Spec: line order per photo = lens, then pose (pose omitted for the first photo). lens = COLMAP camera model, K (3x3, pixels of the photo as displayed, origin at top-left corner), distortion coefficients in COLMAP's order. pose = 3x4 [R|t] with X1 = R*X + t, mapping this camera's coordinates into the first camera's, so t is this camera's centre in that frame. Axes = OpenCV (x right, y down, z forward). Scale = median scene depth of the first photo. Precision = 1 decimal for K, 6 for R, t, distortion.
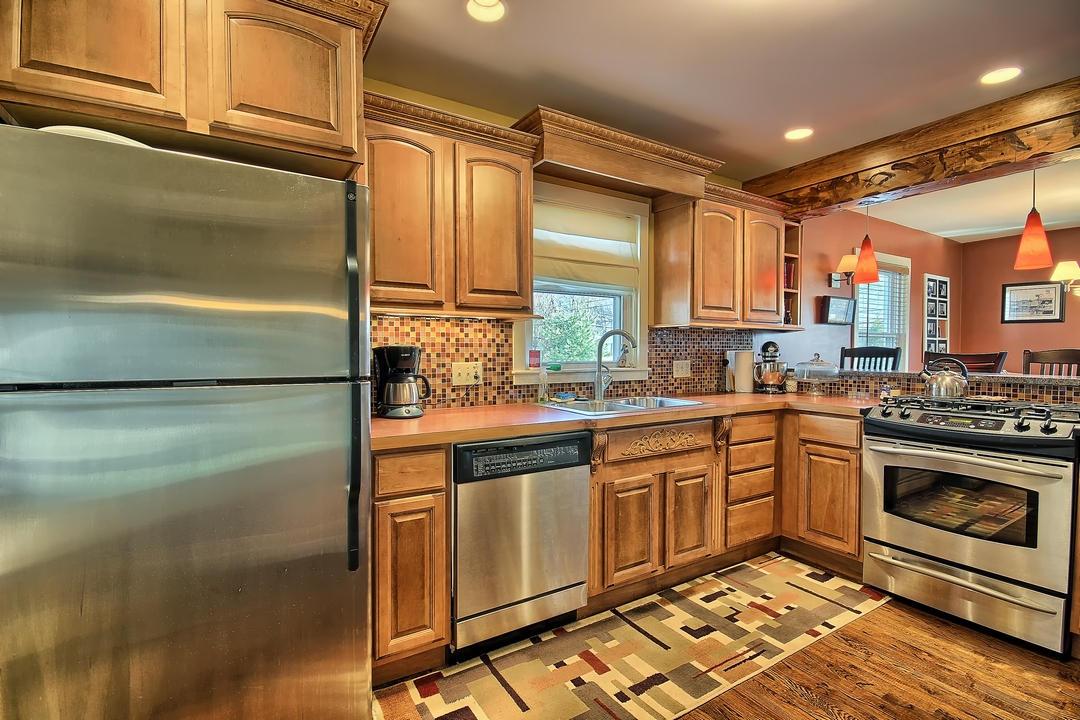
lens RADIAL K [[497.5, 0, 546.3], [0, 497.5, 364.7], [0, 0, 1]] dist [0.022361, -0.020548]
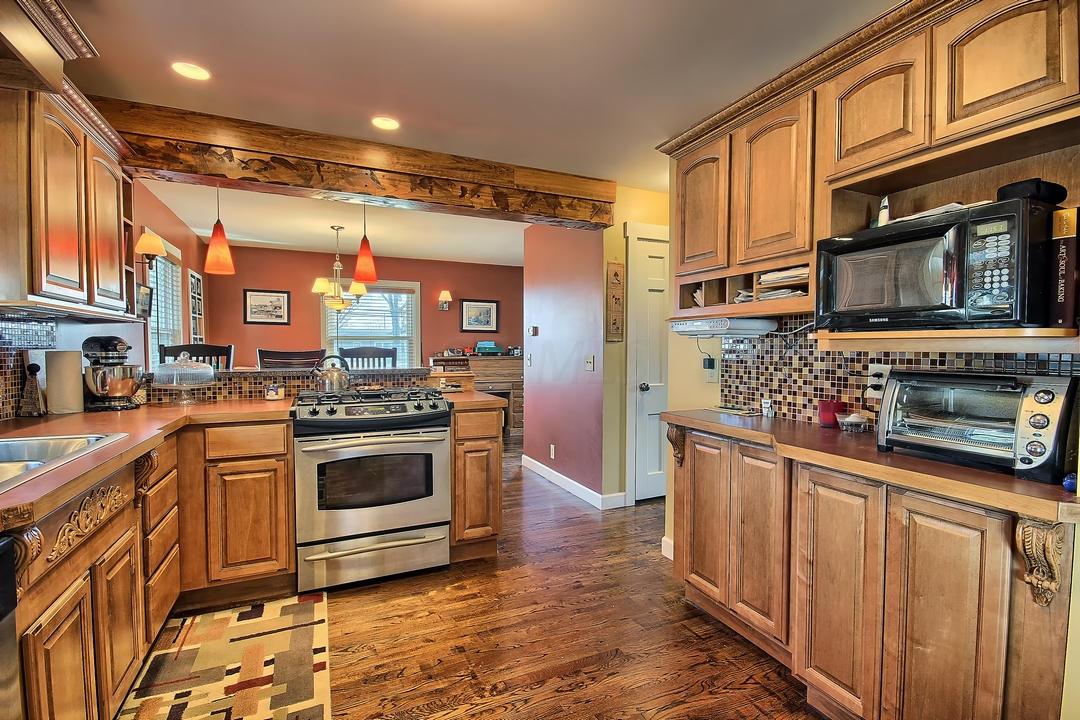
lens RADIAL K [[497.5, 0, 546.3], [0, 497.5, 364.7], [0, 0, 1]] dist [0.022361, -0.020548]
pose [[0.124299, -0.034674, 0.991639, -0.224118], [0.029796, 0.999069, 0.031199, -0.012577], [-0.991797, 0.025668, 0.125217, 0.381142]]
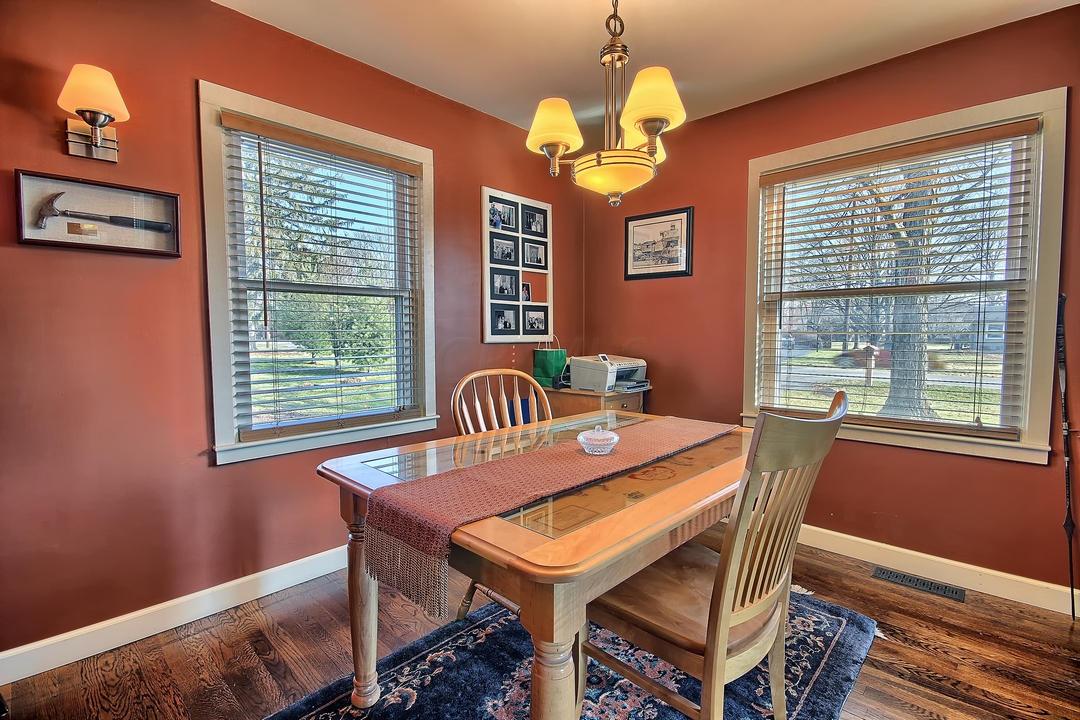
lens RADIAL K [[497.5, 0, 546.3], [0, 497.5, 364.7], [0, 0, 1]] dist [0.022361, -0.020548]
pose [[0.969206, -0.017332, 0.245641, 1.287426], [0.007922, 0.999198, 0.039247, -0.001144], [-0.246124, -0.036093, 0.968566, 0.795662]]
